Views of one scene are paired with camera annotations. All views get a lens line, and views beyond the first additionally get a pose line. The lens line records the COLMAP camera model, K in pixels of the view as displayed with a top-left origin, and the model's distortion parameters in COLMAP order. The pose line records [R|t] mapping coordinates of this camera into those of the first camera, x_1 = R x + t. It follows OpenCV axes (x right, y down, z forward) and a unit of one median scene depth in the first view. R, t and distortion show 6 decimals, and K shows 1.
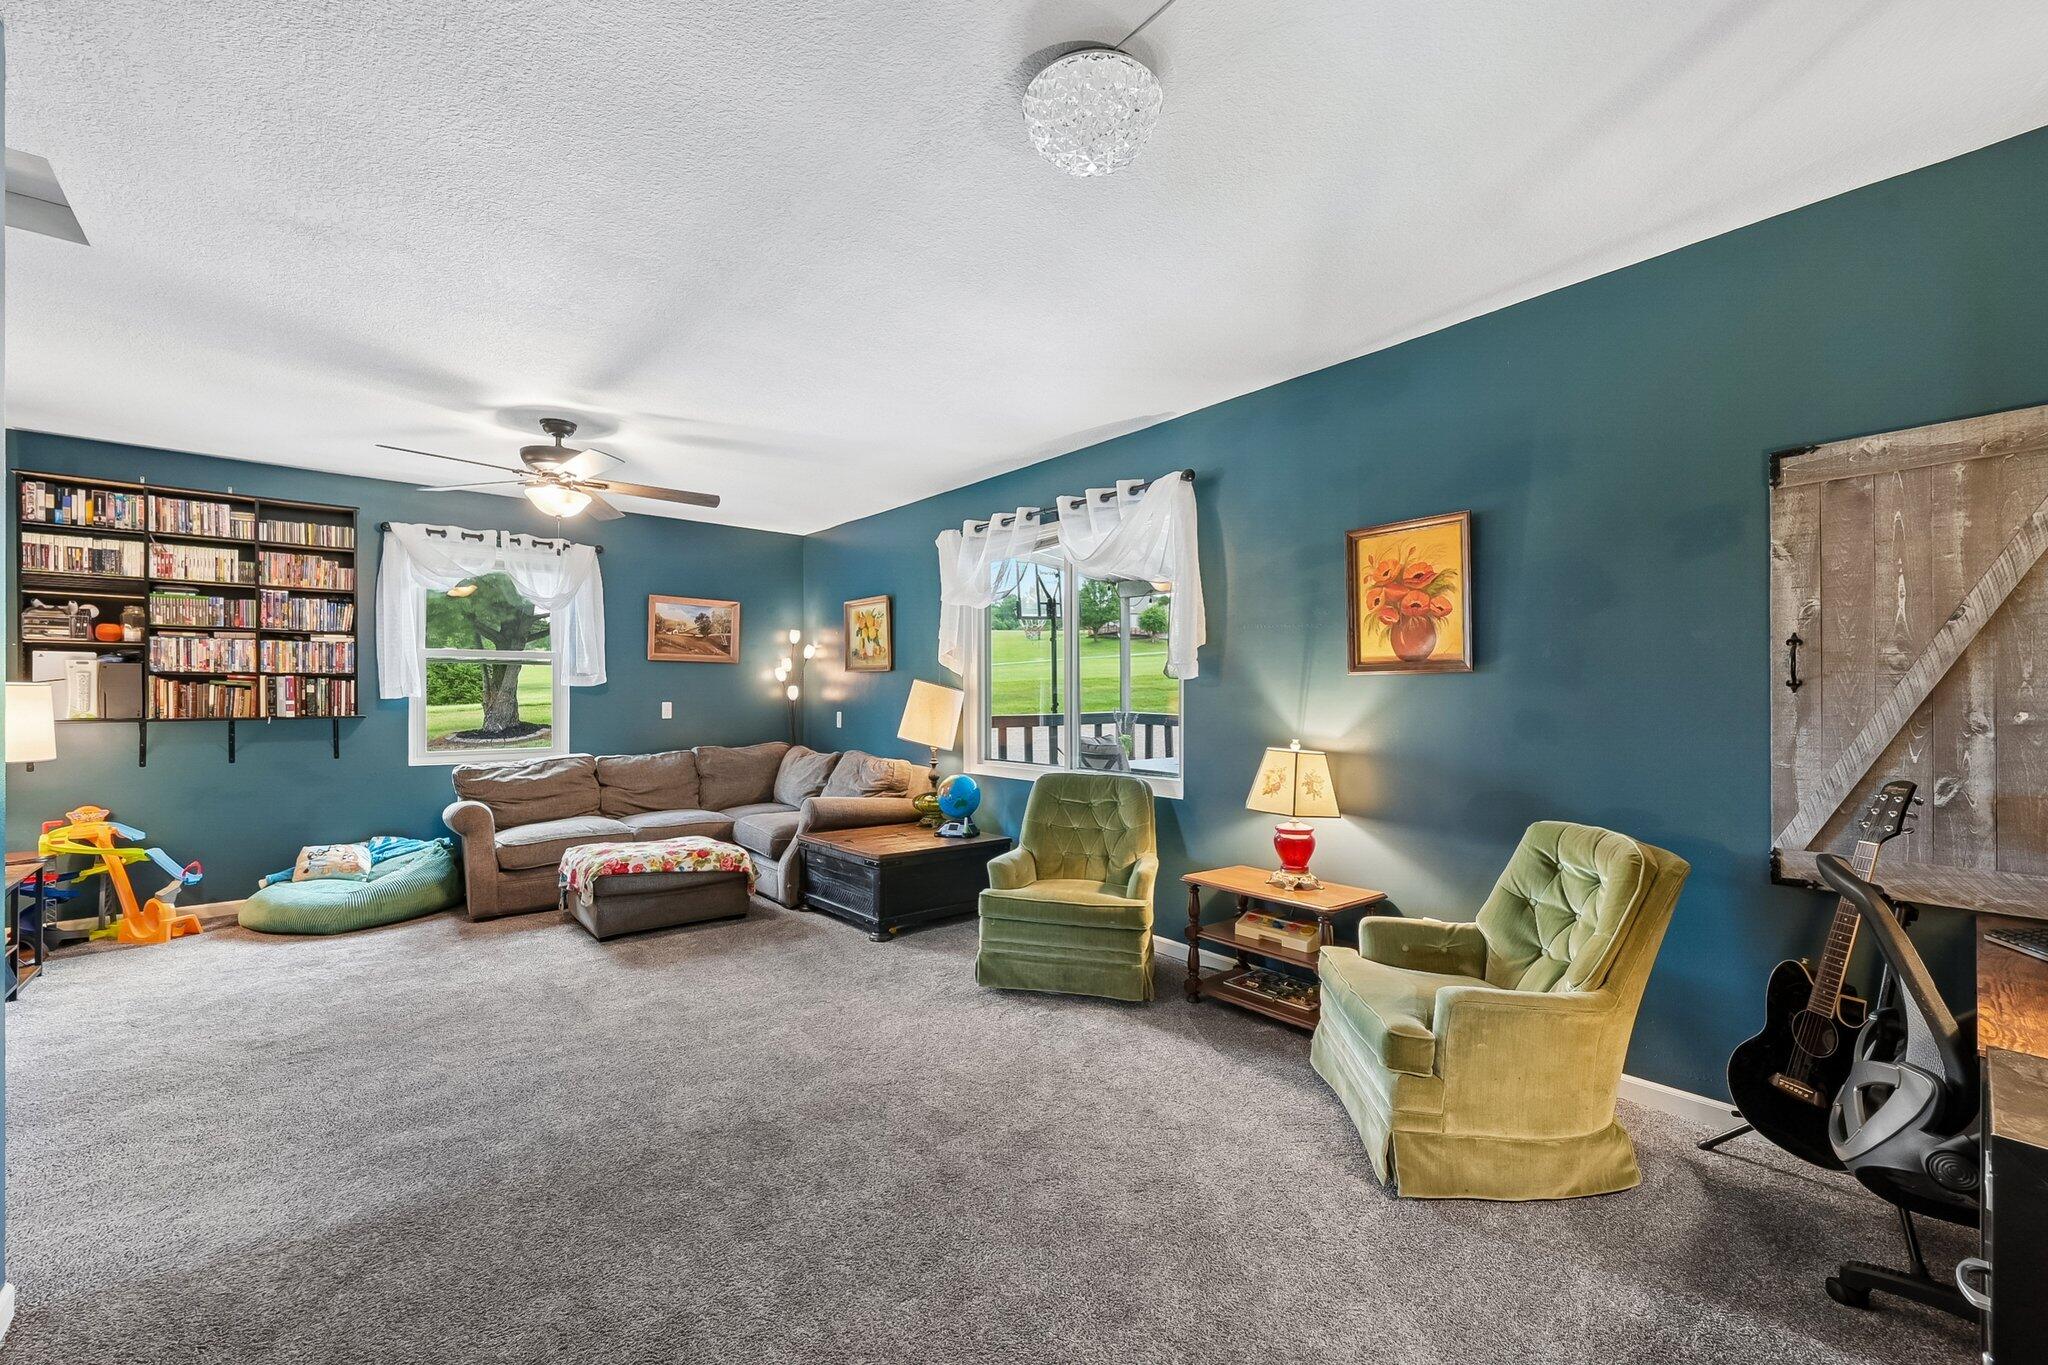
lens RADIAL K [[822.3, 0, 1014.7], [0, 822.3, 690.6], [0, 0, 1]] dist [-0.001687, 0.000143]
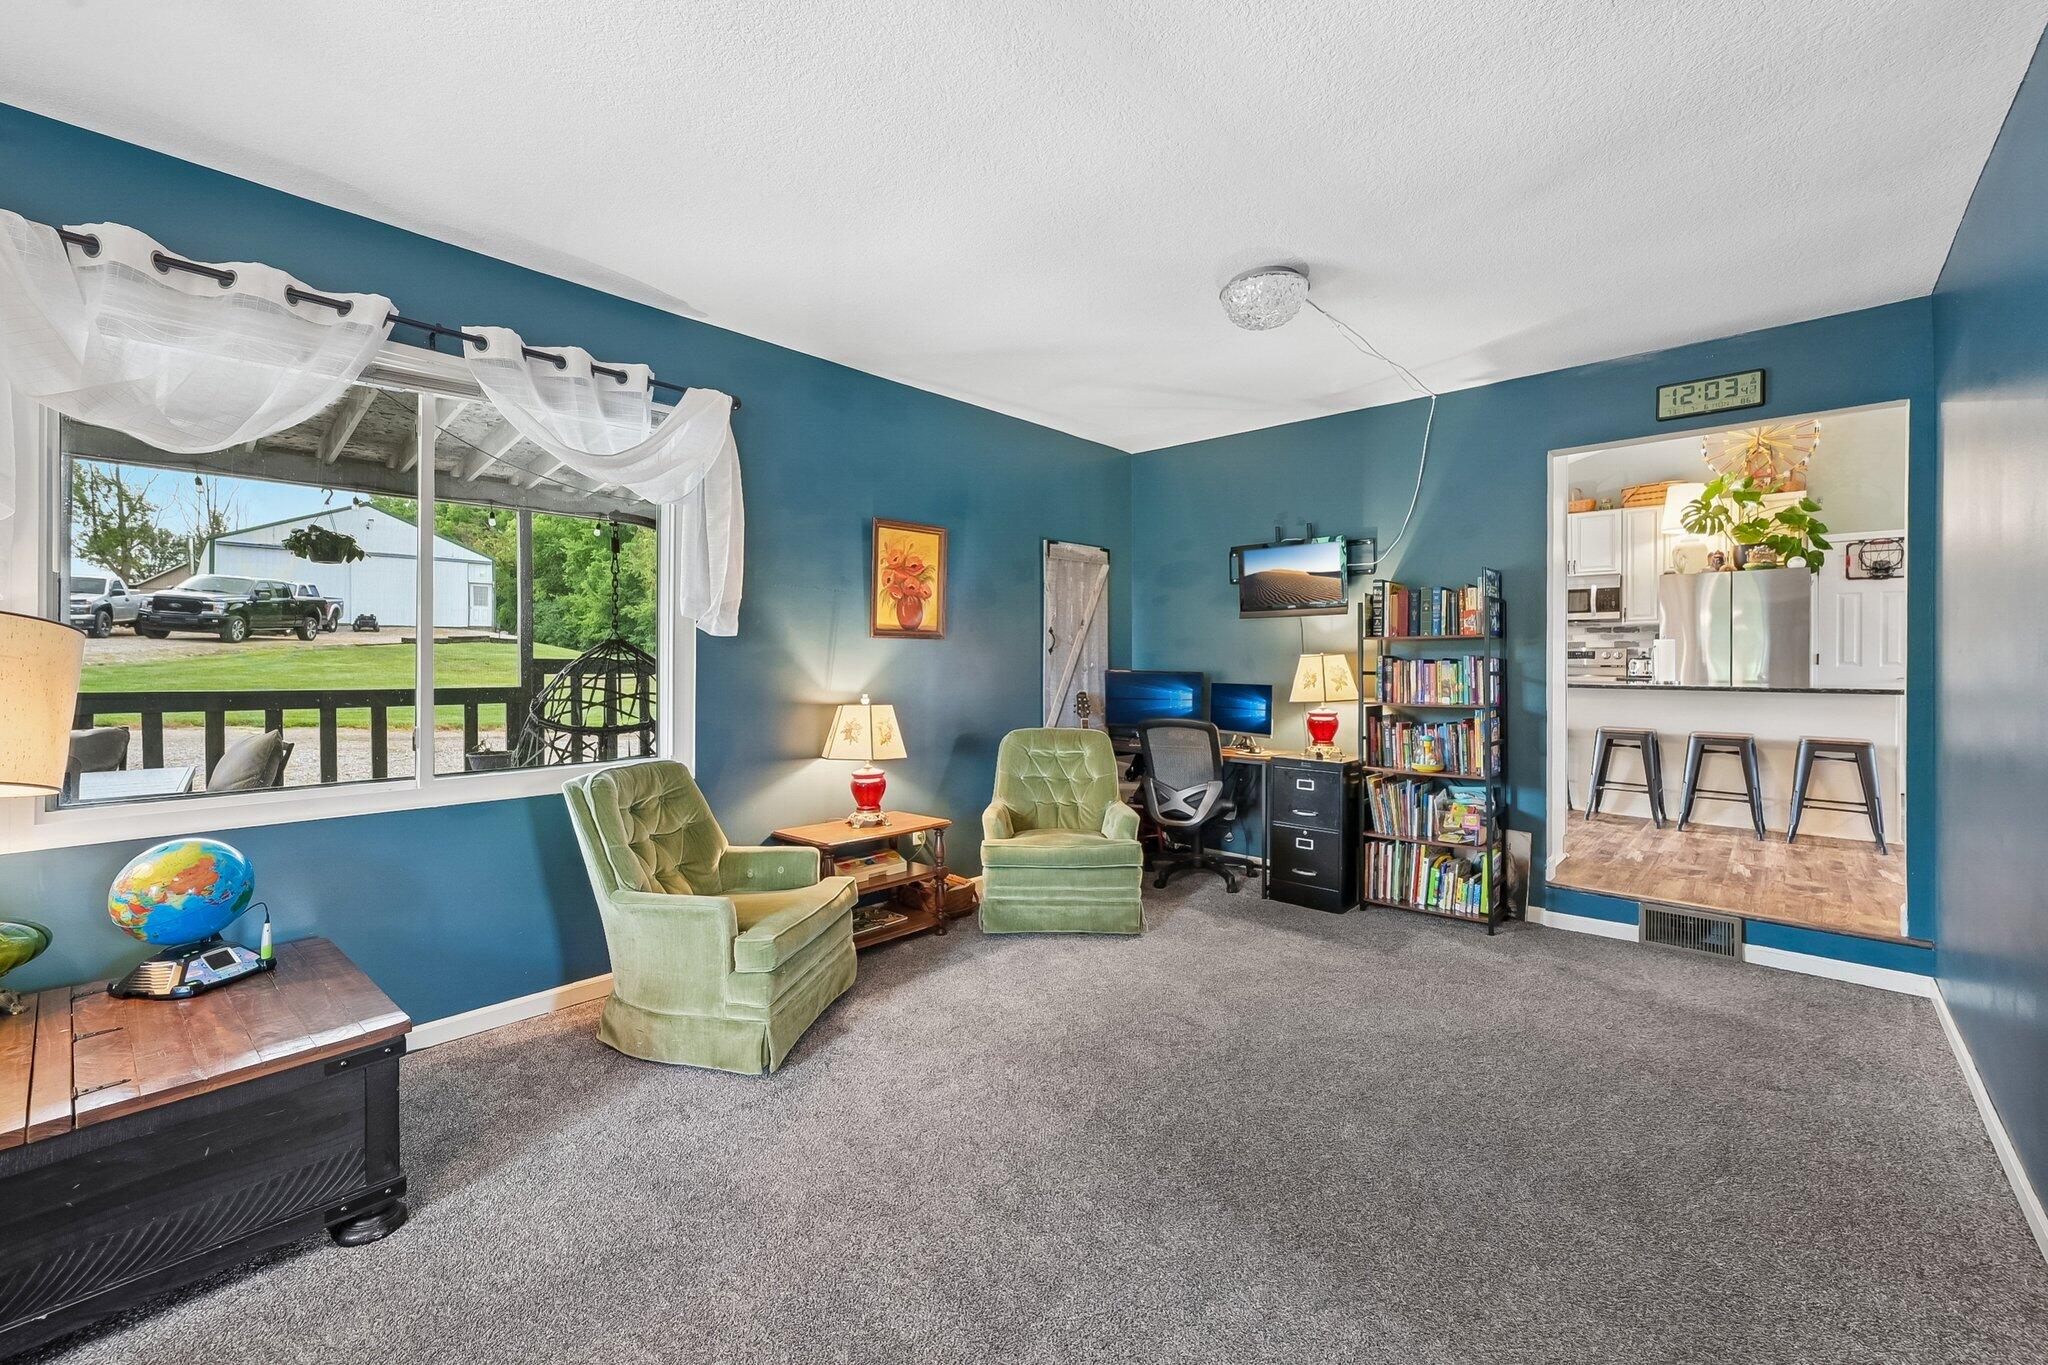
lens RADIAL K [[824.4, 0, 1017.0], [0, 824.4, 659.8], [0, 0, 1]] dist [-0.000119, 0.000023]
pose [[-0.114316, -0.002542, 0.993441, -0.836414], [-0.008395, 0.999963, 0.001592, 0.008607], [-0.993409, -0.008158, -0.114333, 0.964627]]
